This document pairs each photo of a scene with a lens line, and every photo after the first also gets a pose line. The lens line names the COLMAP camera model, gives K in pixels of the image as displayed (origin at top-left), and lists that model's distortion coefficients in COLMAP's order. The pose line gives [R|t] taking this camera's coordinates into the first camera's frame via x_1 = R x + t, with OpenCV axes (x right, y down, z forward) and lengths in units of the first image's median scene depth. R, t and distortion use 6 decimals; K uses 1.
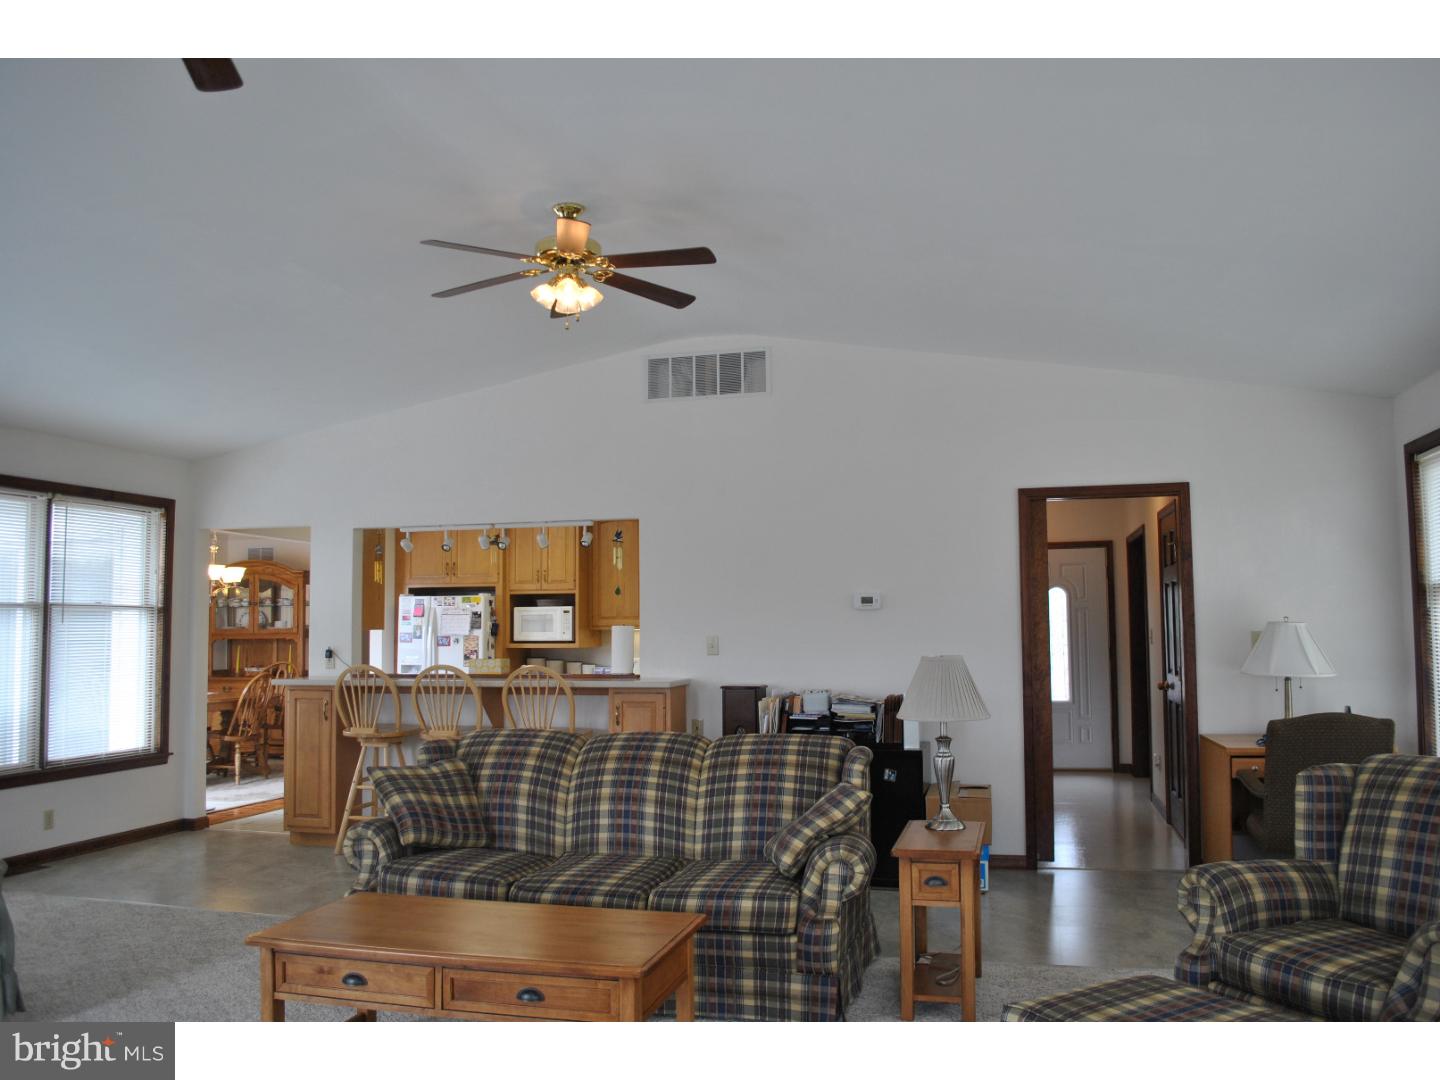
lens RADIAL K [[1128.5, 0, 729.1], [0, 1128.5, 535.1], [0, 0, 1]] dist [-0.083275, 0.005020]
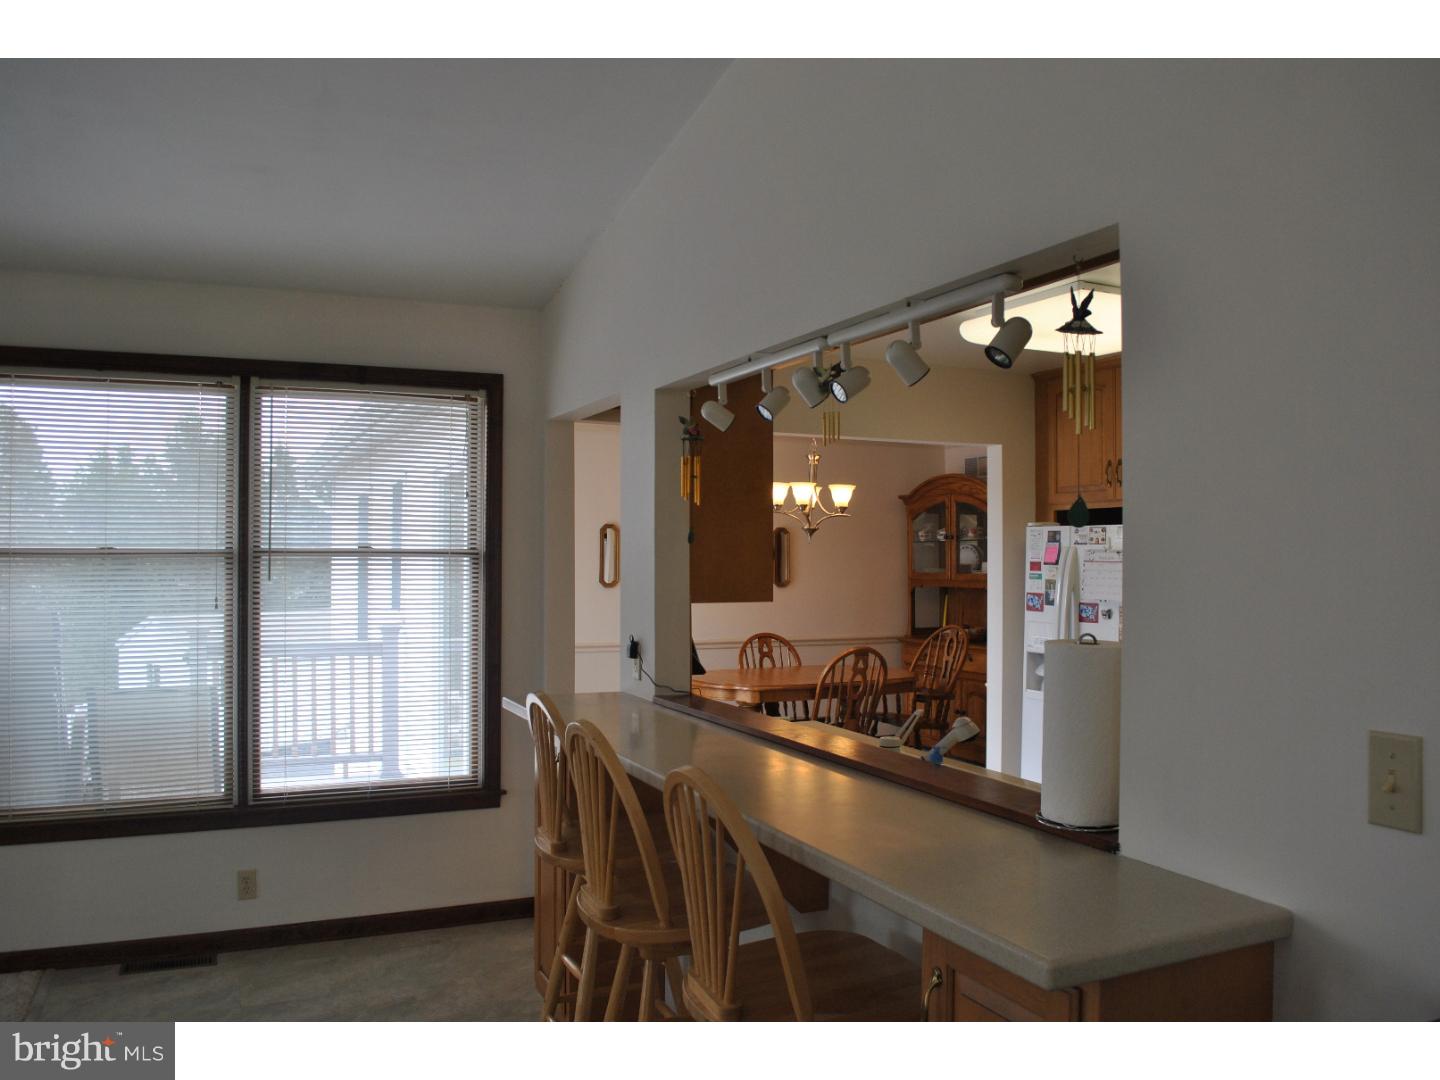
lens RADIAL K [[1128.5, 0, 725.8], [0, 1128.5, 553.7], [0, 0, 1]] dist [-0.083275, 0.005020]
pose [[0.628904, 0.011607, -0.777396, 0.039921], [0.054018, 0.996820, 0.058584, 0.028187], [0.775604, -0.078837, 0.626277, 0.545971]]
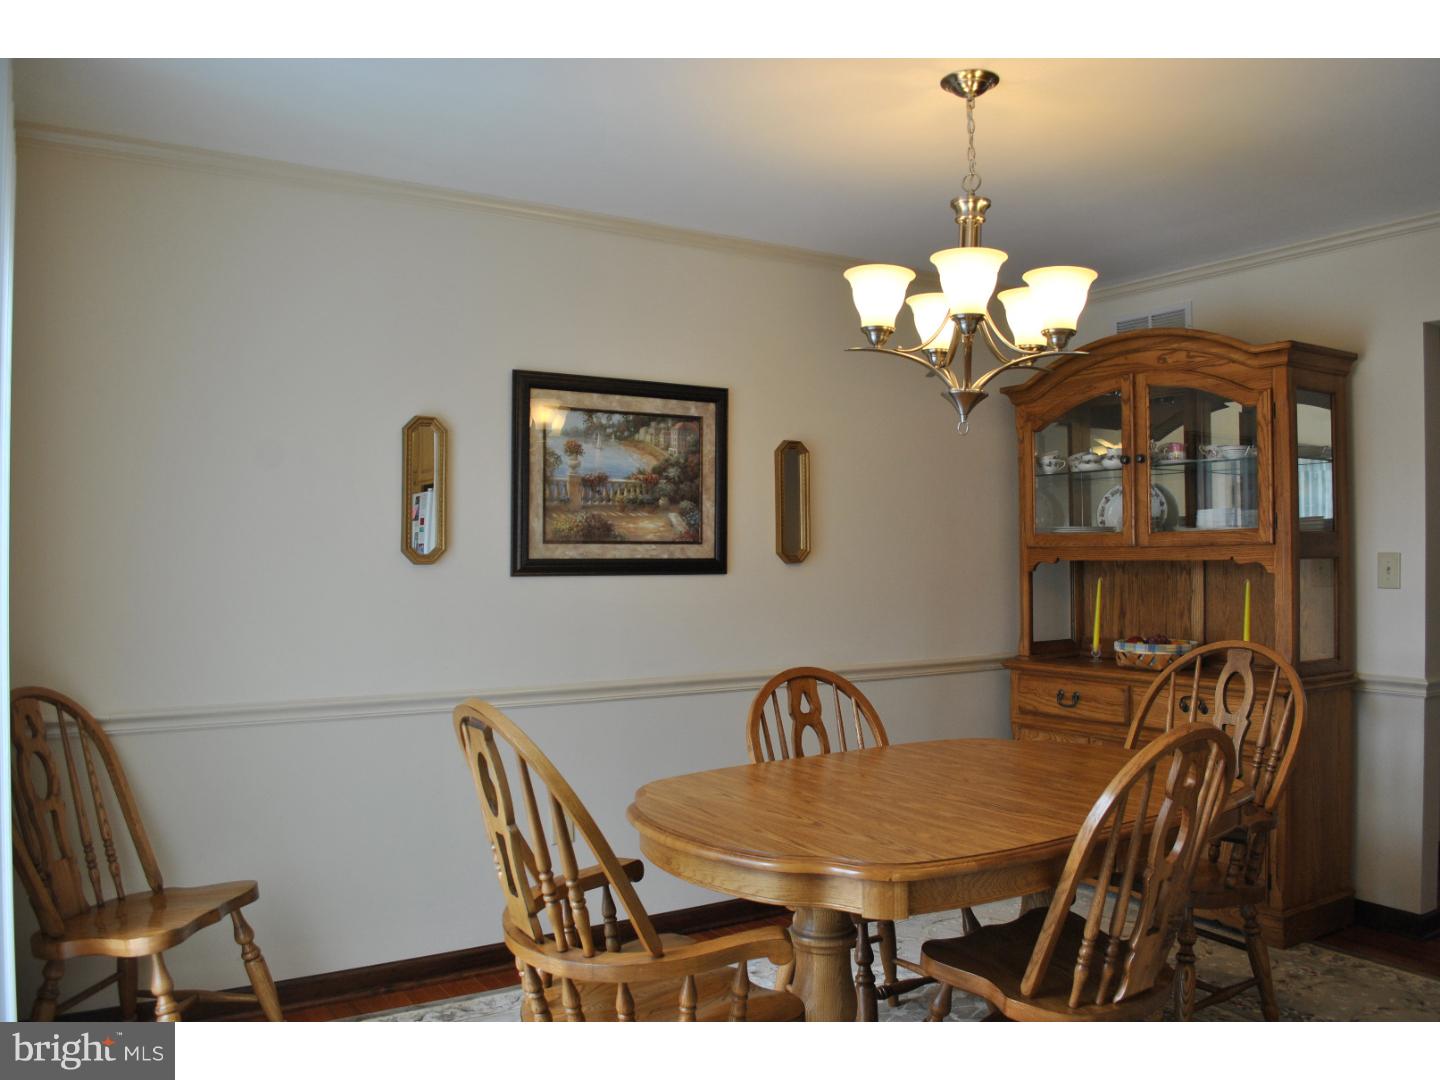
lens RADIAL K [[1128.5, 0, 727.0], [0, 1128.5, 539.4], [0, 0, 1]] dist [-0.083275, 0.005020]
pose [[0.725998, -0.000425, -0.687697, -0.343370], [0.052764, 0.997087, 0.055086, 0.074193], [0.685670, -0.076277, 0.723905, 0.804896]]
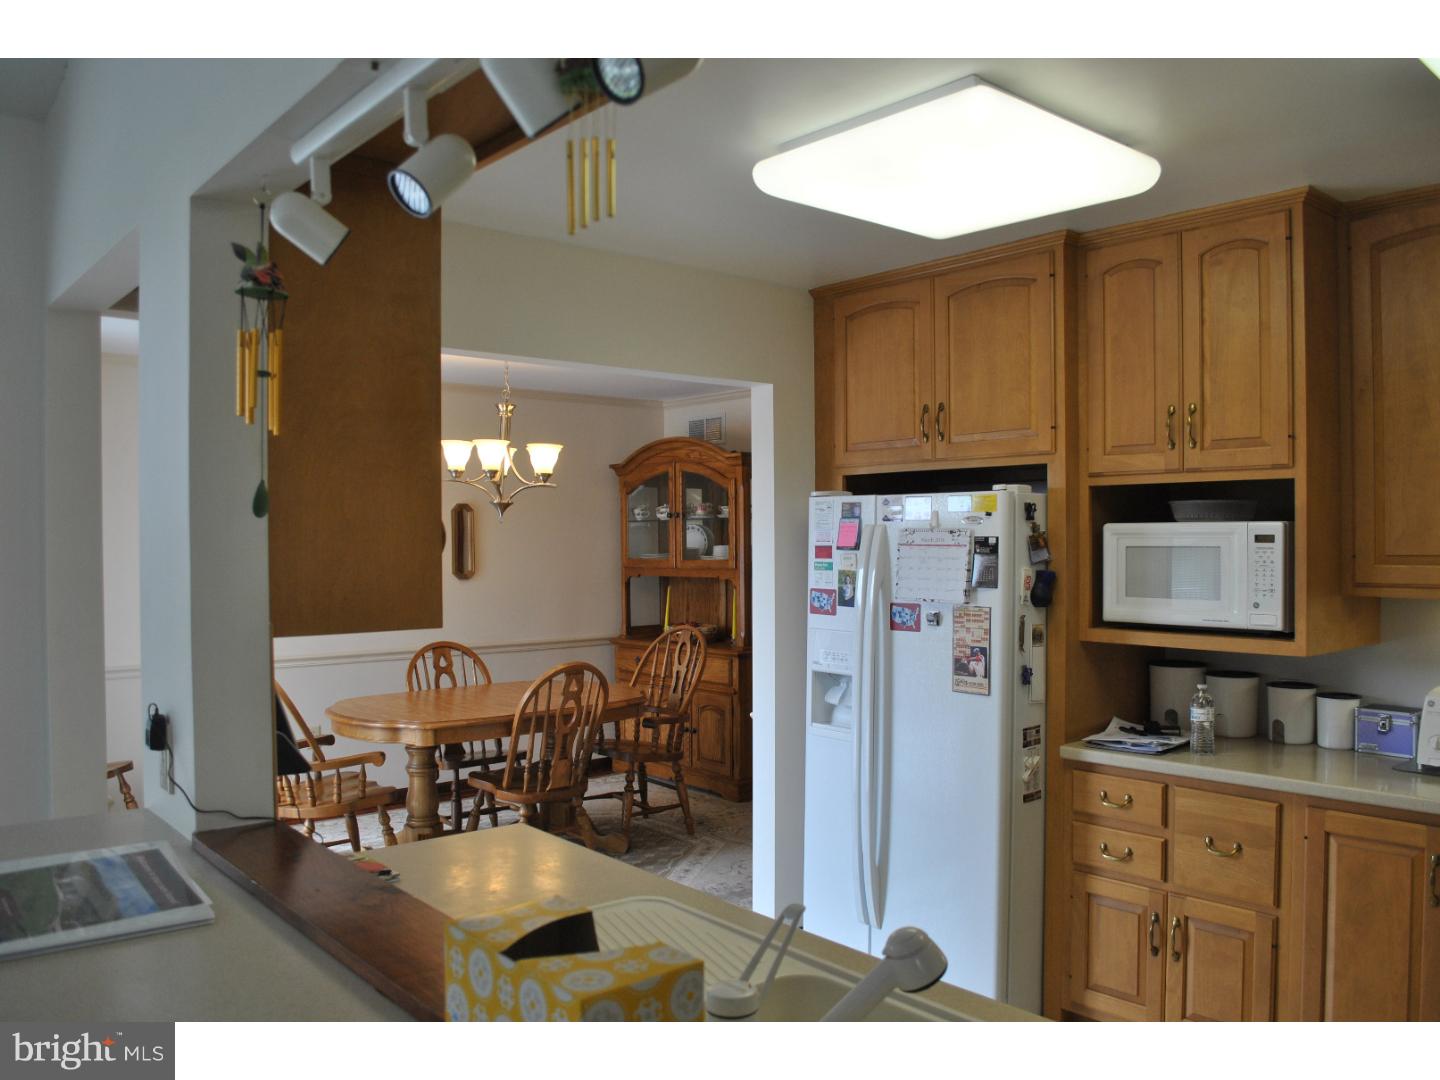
lens RADIAL K [[1128.5, 0, 730.8], [0, 1128.5, 546.3], [0, 0, 1]] dist [-0.083275, 0.005020]
pose [[0.819772, 0.012124, -0.572562, -0.089972], [0.041932, 0.995822, 0.081123, 0.039059], [0.571153, -0.090511, 0.815838, 0.663613]]
